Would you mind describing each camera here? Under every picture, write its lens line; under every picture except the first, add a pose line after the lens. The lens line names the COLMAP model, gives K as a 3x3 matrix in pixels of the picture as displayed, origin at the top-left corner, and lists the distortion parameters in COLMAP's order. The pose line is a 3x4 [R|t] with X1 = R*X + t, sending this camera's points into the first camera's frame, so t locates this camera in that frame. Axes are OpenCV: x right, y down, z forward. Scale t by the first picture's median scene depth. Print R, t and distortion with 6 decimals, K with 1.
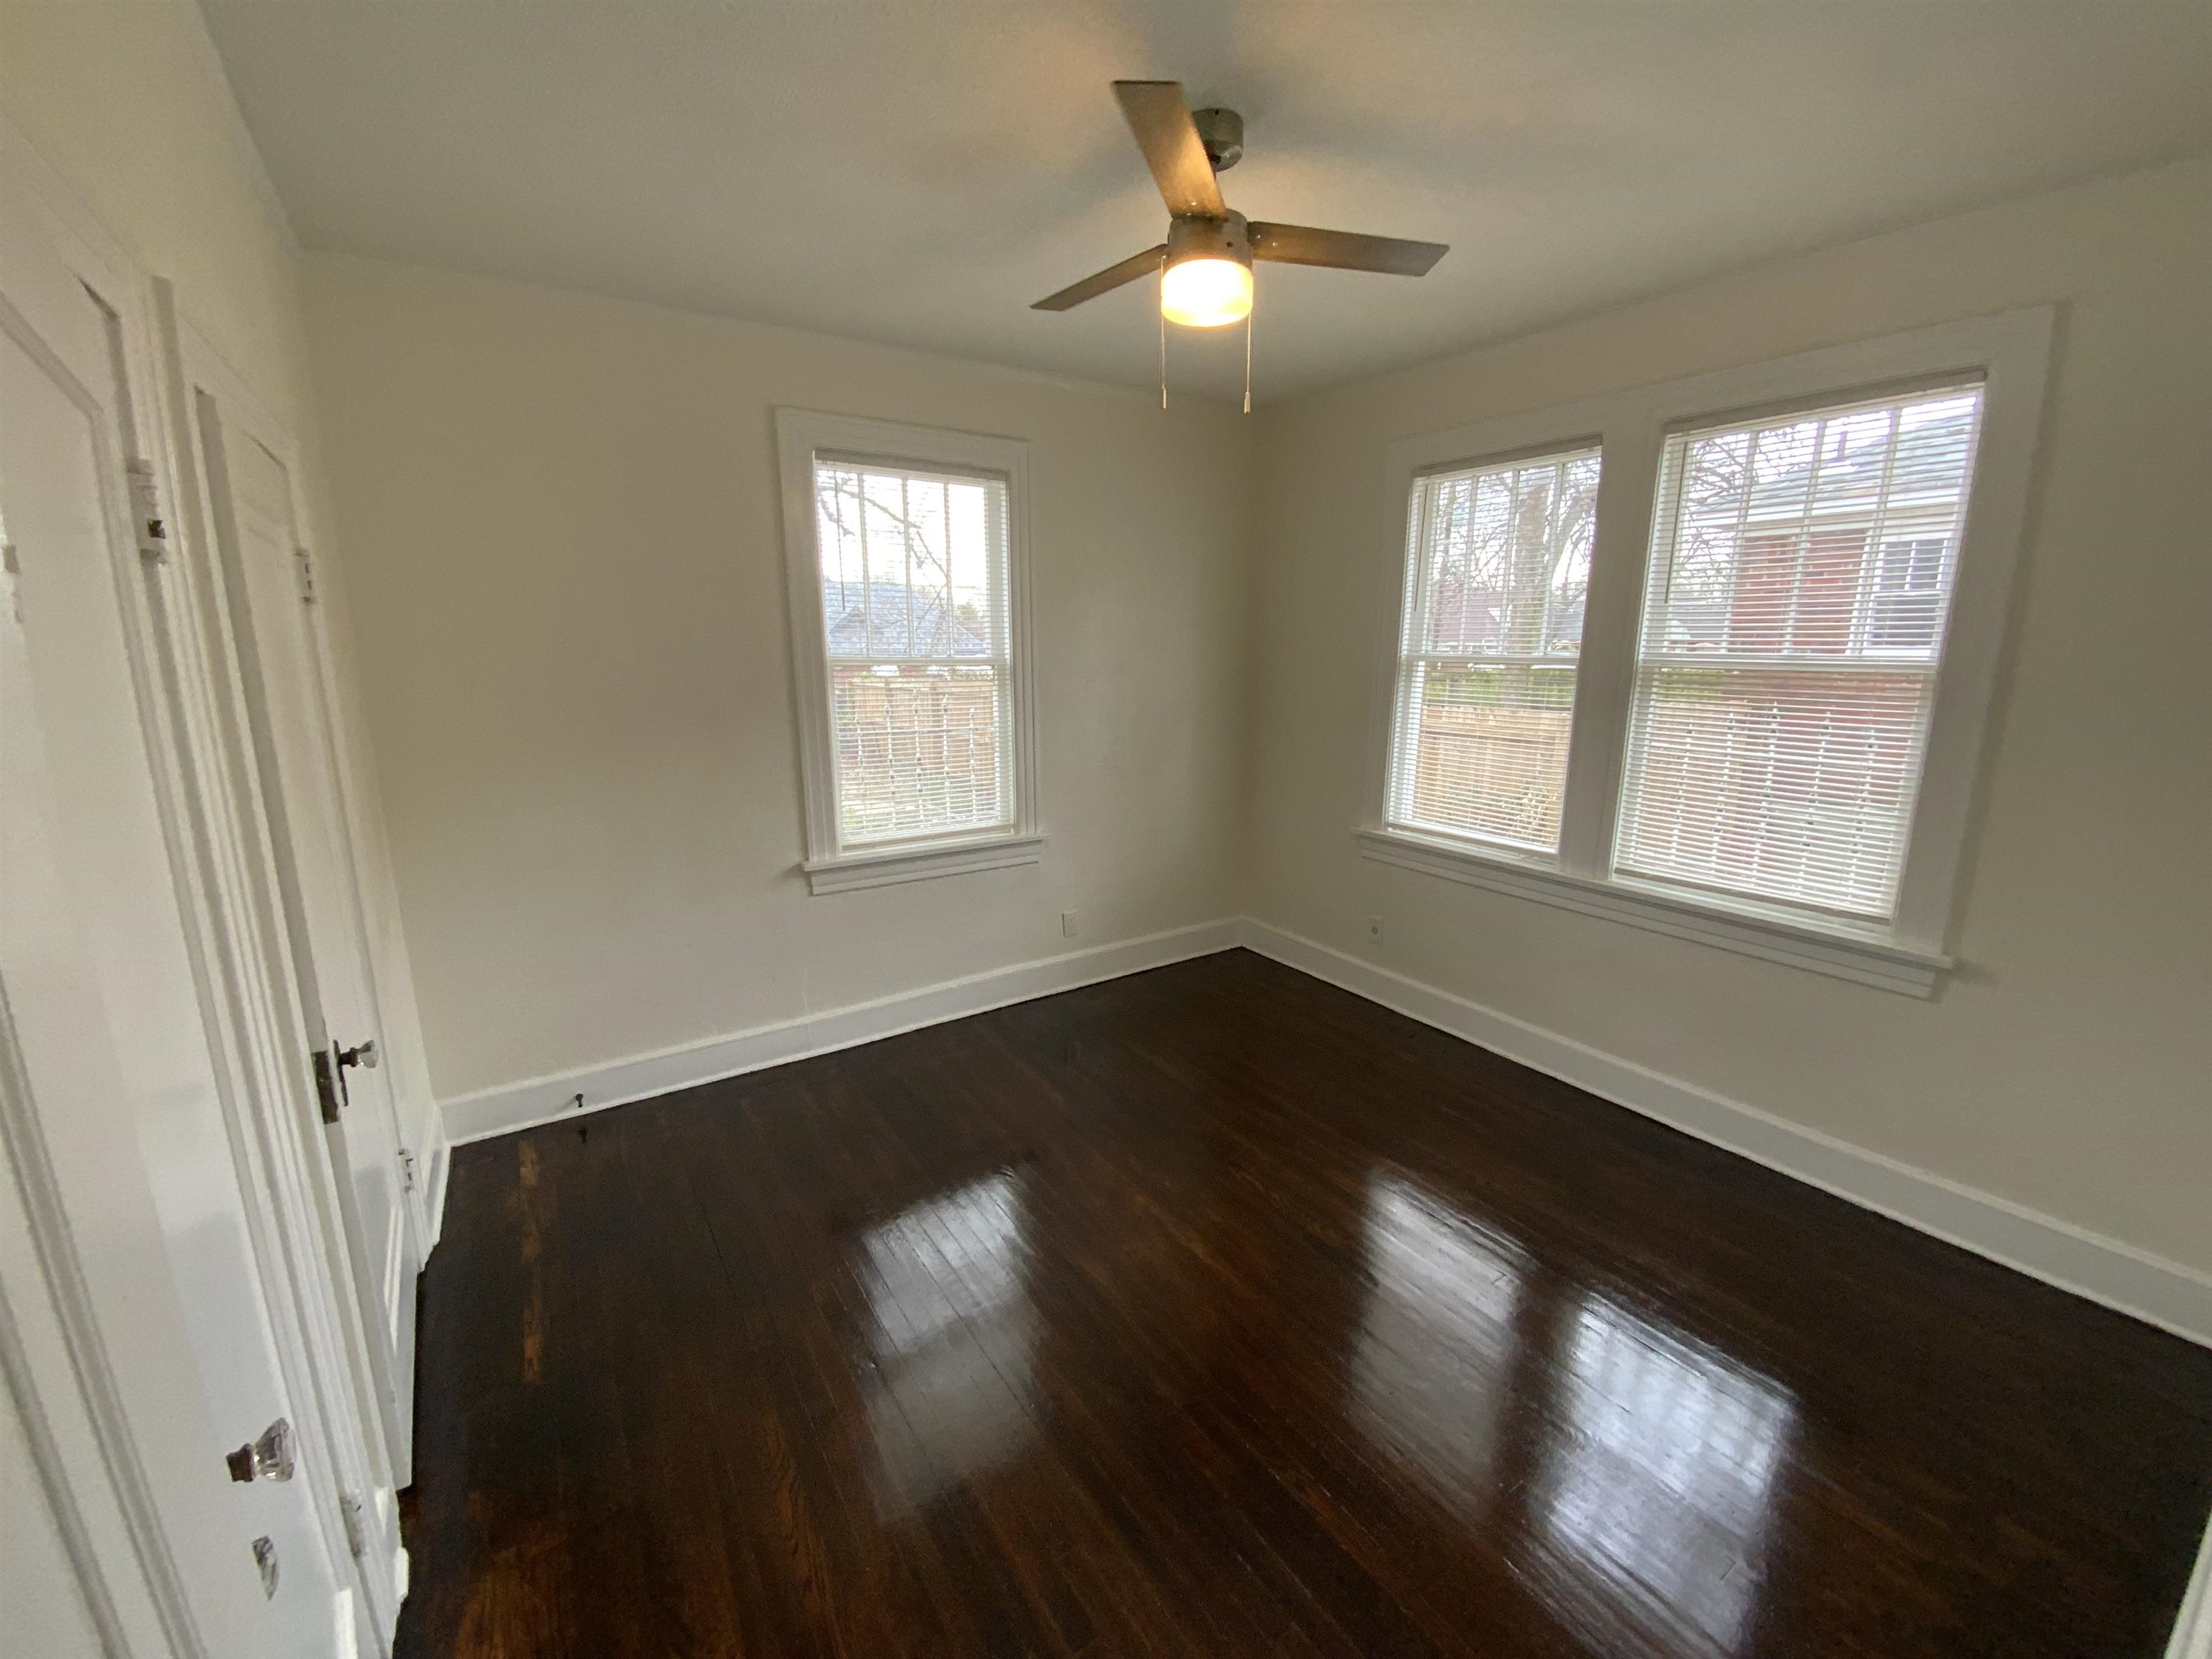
lens RADIAL K [[899.5, 0, 1126.0], [0, 899.5, 840.3], [0, 0, 1]] dist [-0.004088, -0.005405]
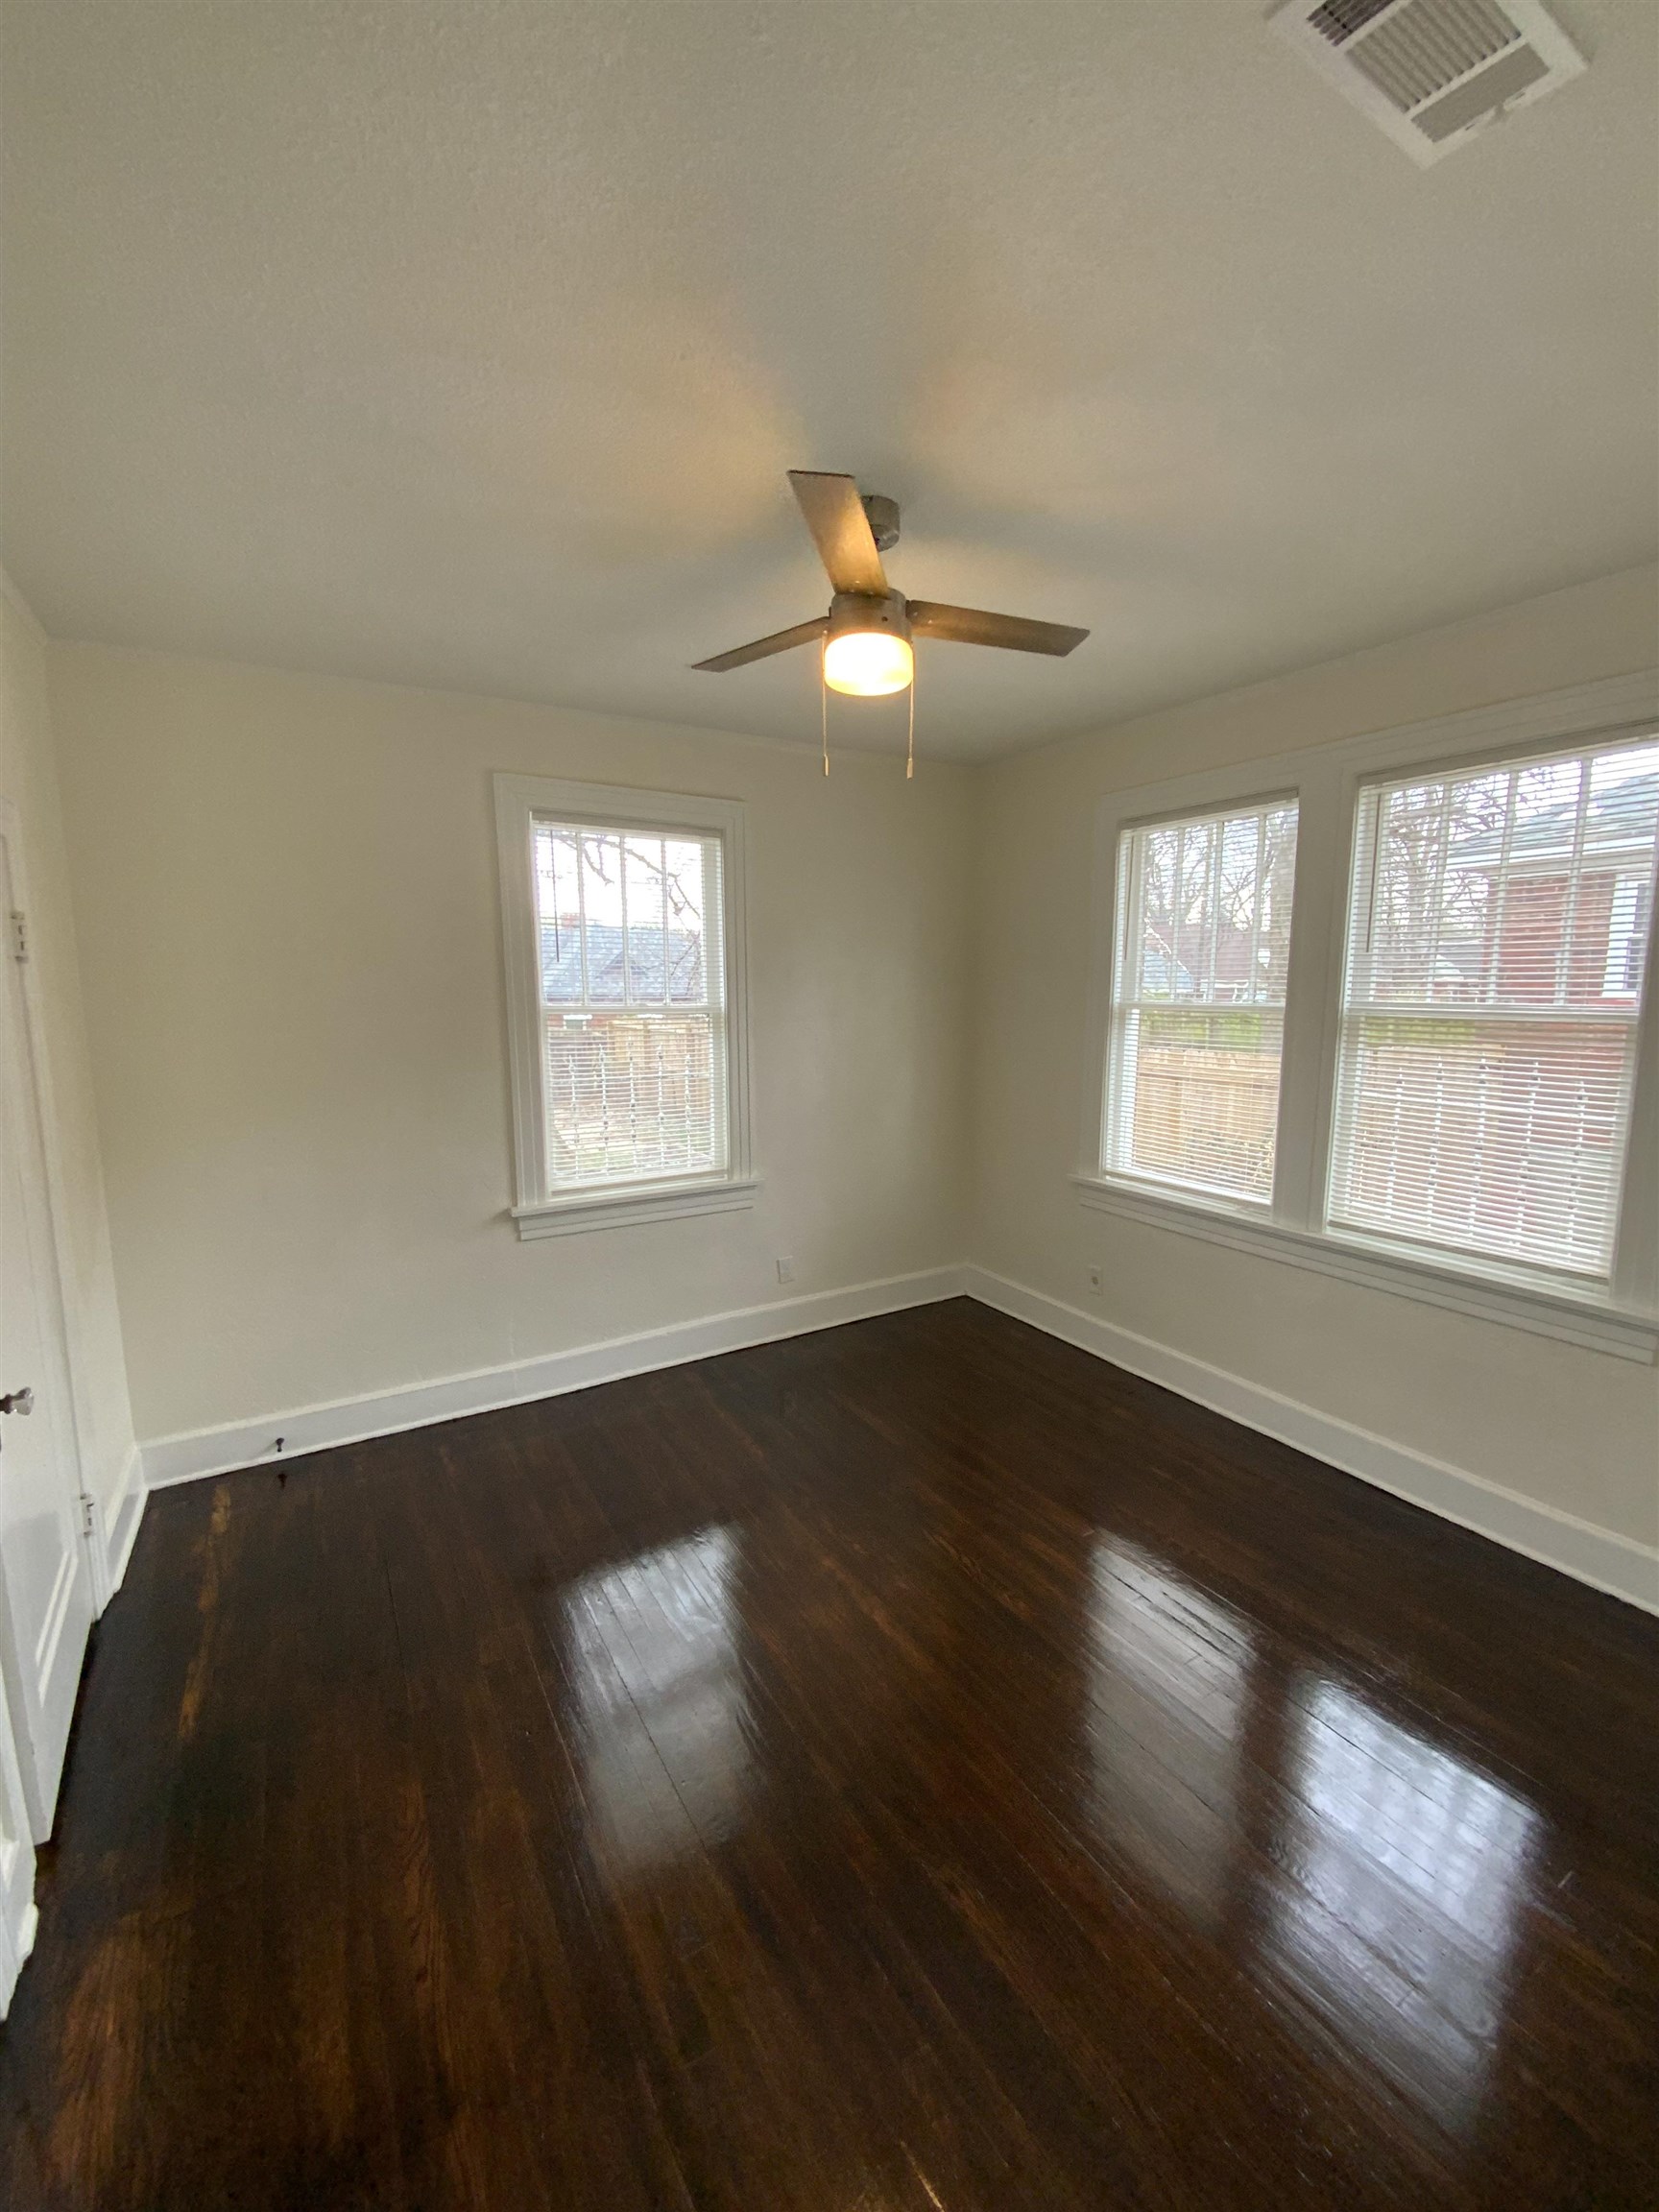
lens RADIAL K [[899.5, 0, 821.6], [0, 899.5, 1120.5], [0, 0, 1]] dist [-0.004088, -0.005405]
pose [[0.999010, 0.003032, -0.044391, 0.040404], [-0.006150, 0.997508, -0.070283, -0.005486], [0.044068, 0.070486, 0.996539, 0.001292]]
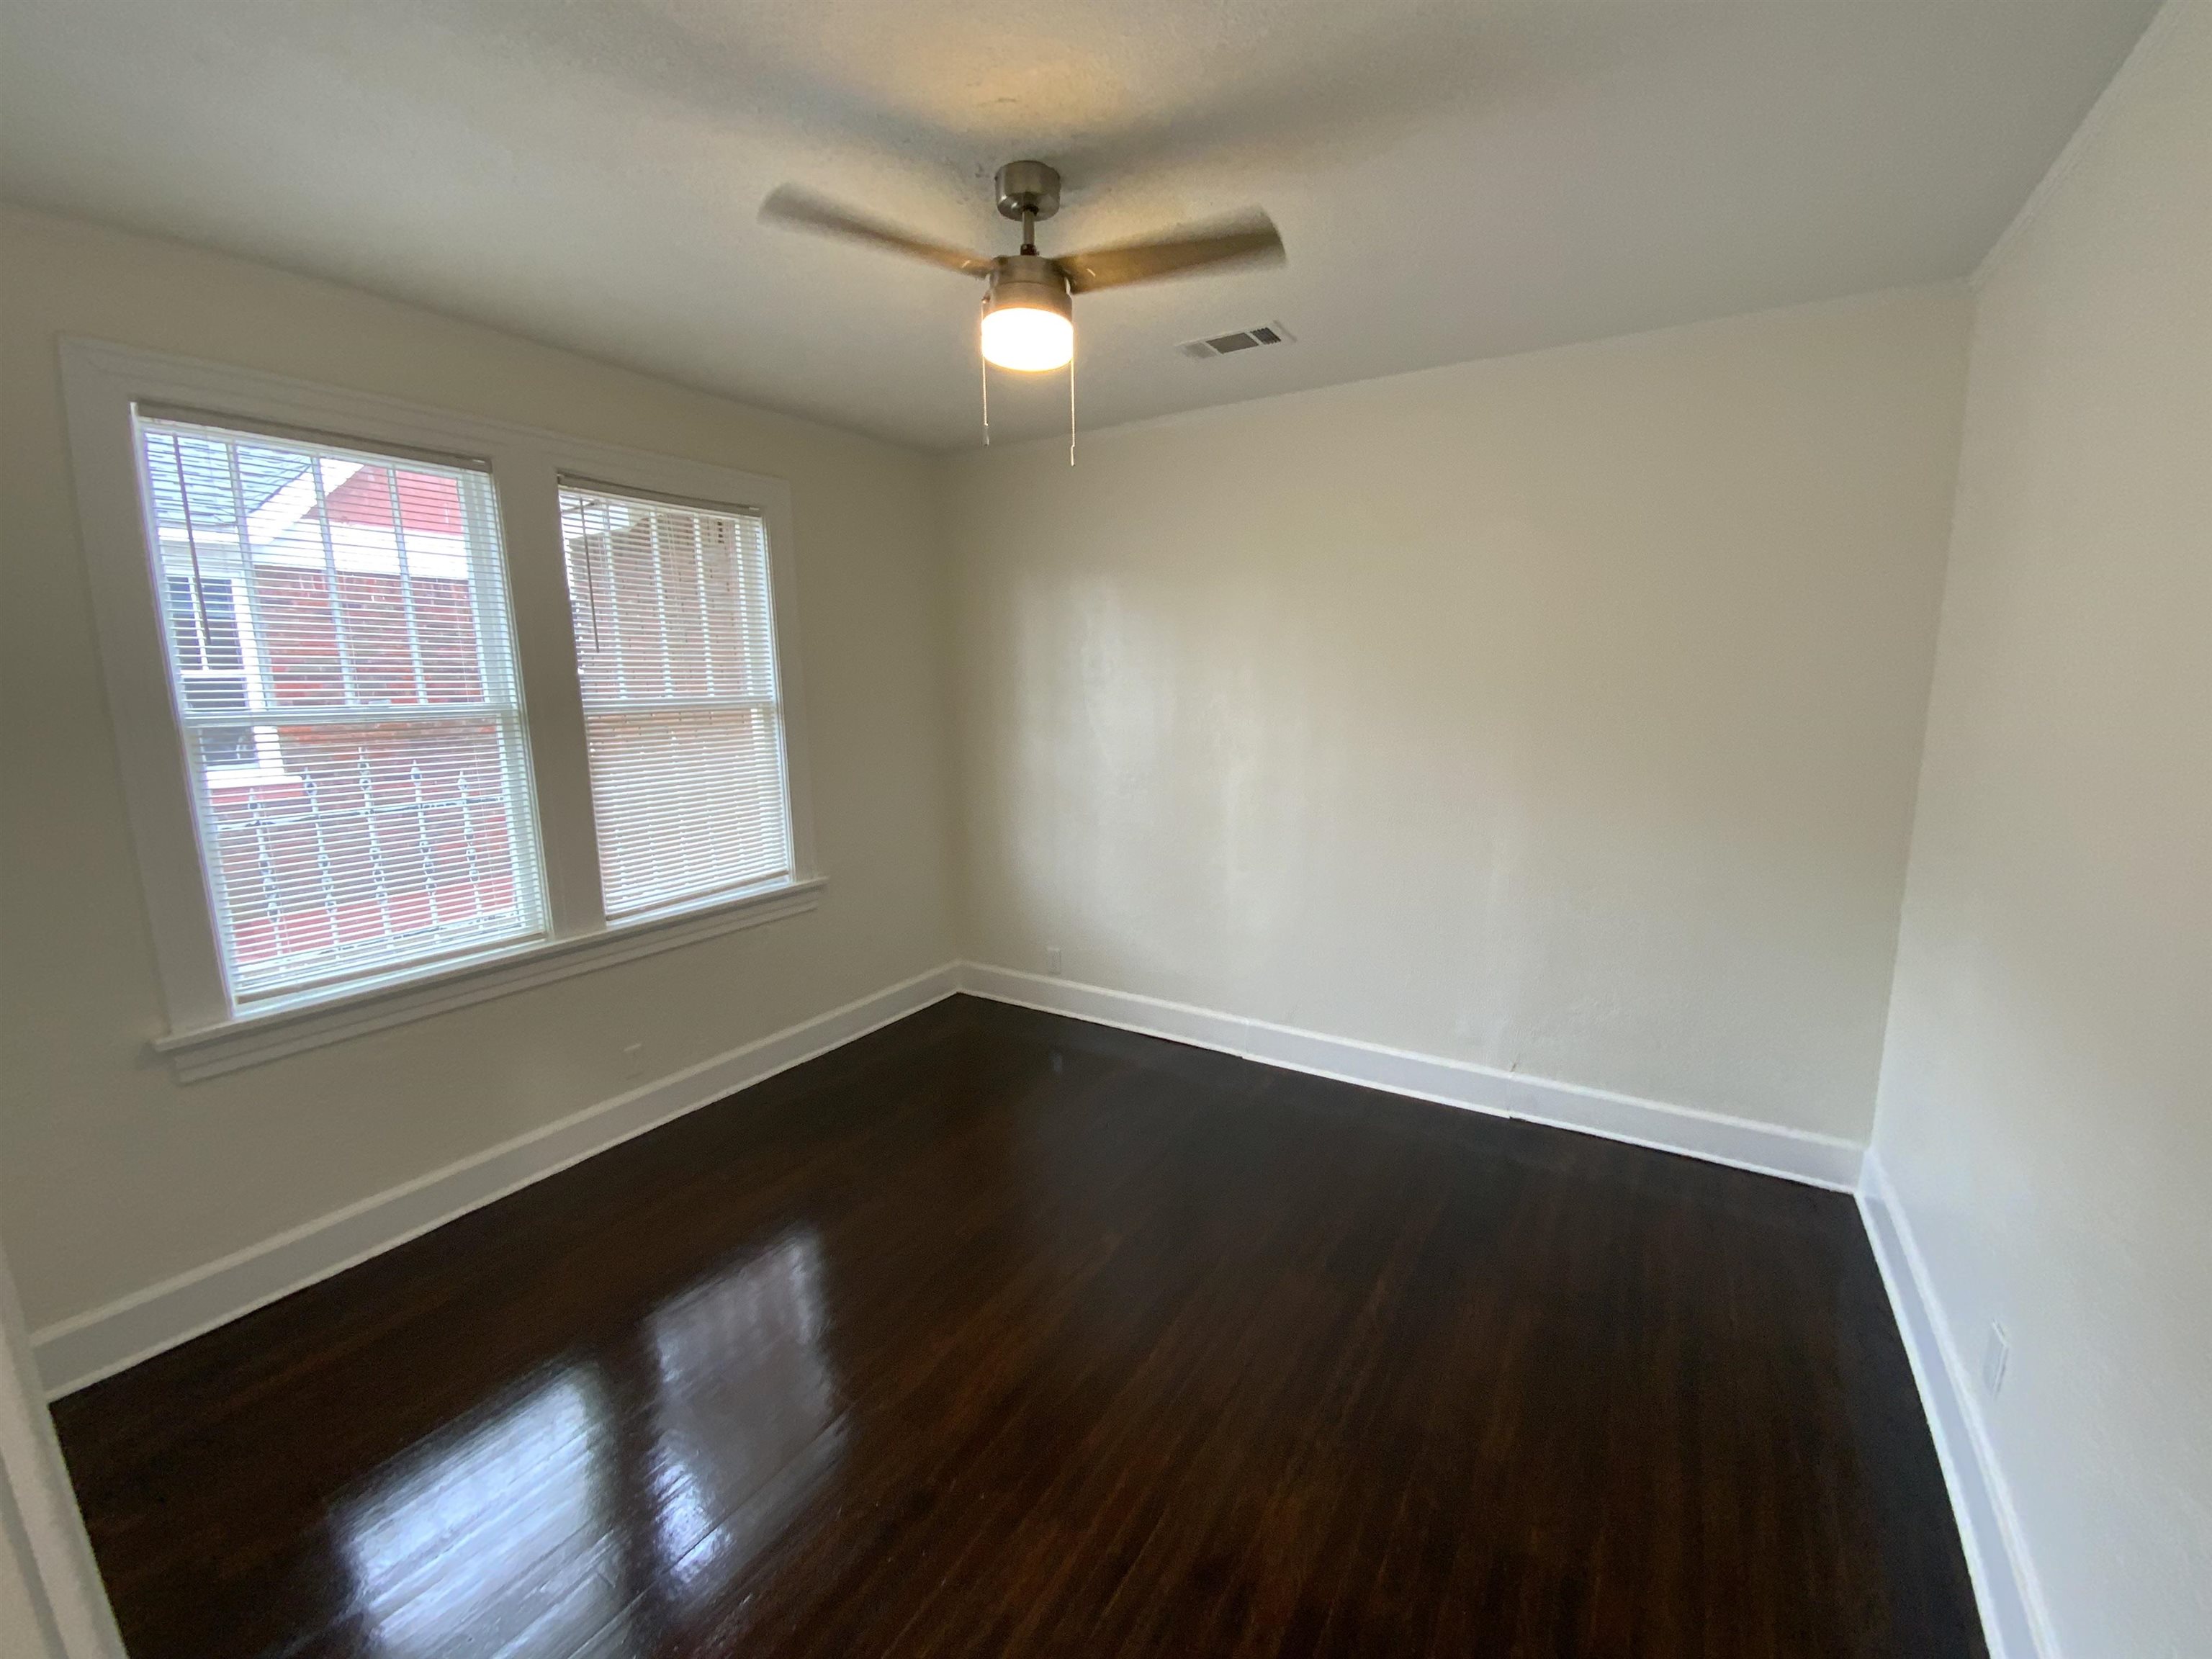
lens RADIAL K [[899.5, 0, 1122.1], [0, 899.5, 822.2], [0, 0, 1]] dist [-0.004088, -0.005405]
pose [[-0.398599, -0.147655, 0.905161, -0.568734], [0.220063, 0.942723, 0.250689, -0.190865], [-0.890332, 0.299117, -0.343275, 0.835649]]
